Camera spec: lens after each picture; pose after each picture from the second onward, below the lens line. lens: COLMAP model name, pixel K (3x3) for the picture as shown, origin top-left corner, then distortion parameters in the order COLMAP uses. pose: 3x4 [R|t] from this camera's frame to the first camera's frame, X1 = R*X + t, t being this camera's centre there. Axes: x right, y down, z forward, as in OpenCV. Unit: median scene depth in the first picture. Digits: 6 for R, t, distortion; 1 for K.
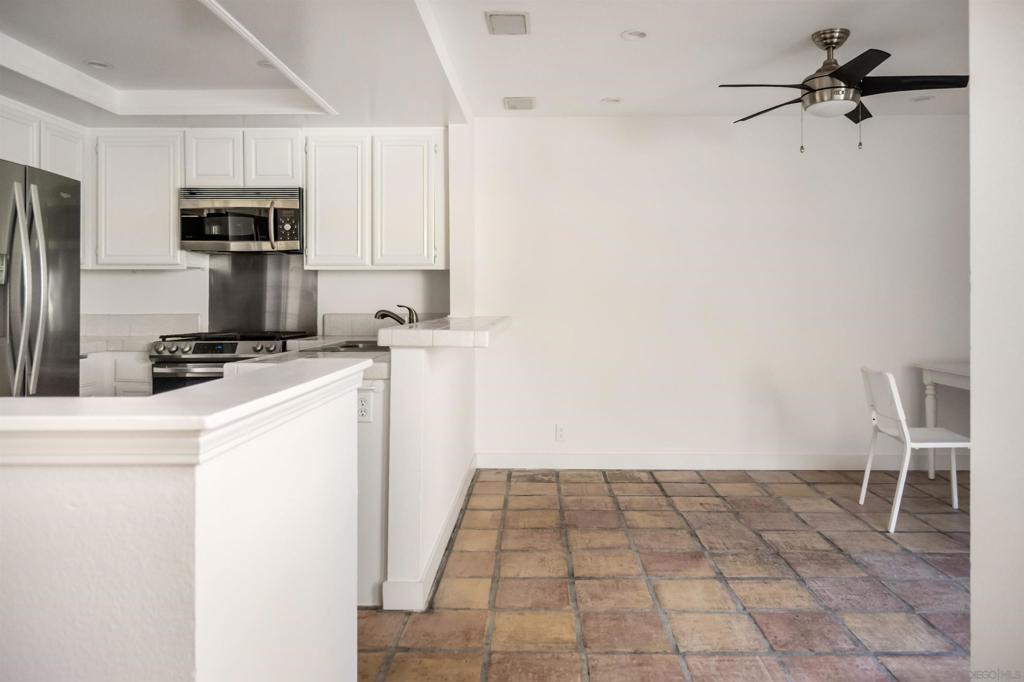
lens RADIAL K [[719.1, 0, 541.6], [0, 719.1, 295.7], [0, 0, 1]] dist [-0.003892, -0.001906]
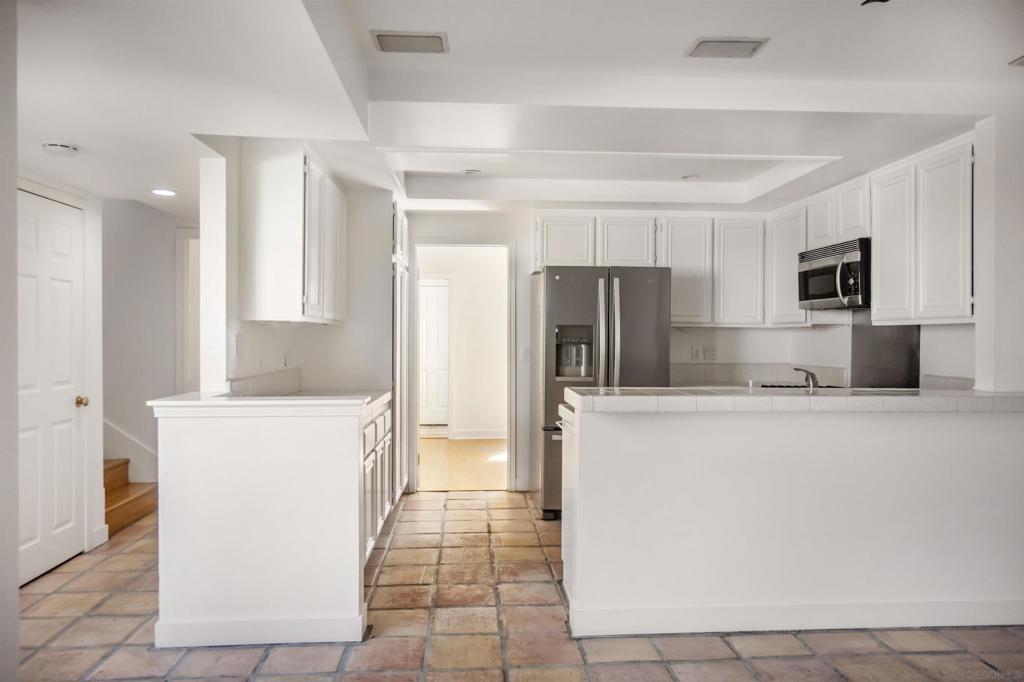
lens RADIAL K [[706.4, 0, 512.0], [0, 706.4, 341.0], [0, 0, 1]] dist [-0.002851, 0.001435]
pose [[0.068566, 0.009405, -0.997602, 0.554311], [-0.000734, 0.999956, 0.009377, -0.024910], [0.997646, 0.000090, 0.068570, 0.483612]]
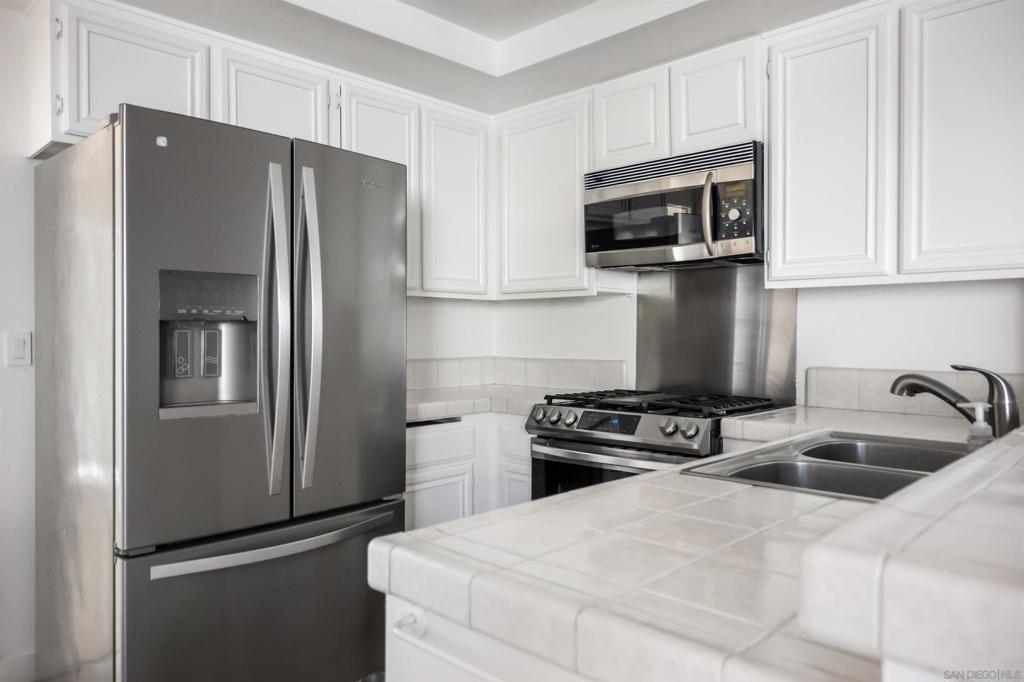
lens RADIAL K [[706.4, 0, 512.0], [0, 706.4, 341.0], [0, 0, 1]] dist [-0.002851, 0.001435]
pose [[0.716253, 0.010420, -0.697763, -0.089514], [0.001710, 0.999859, 0.016687, -0.005464], [0.697839, -0.013145, 0.716135, 0.477792]]
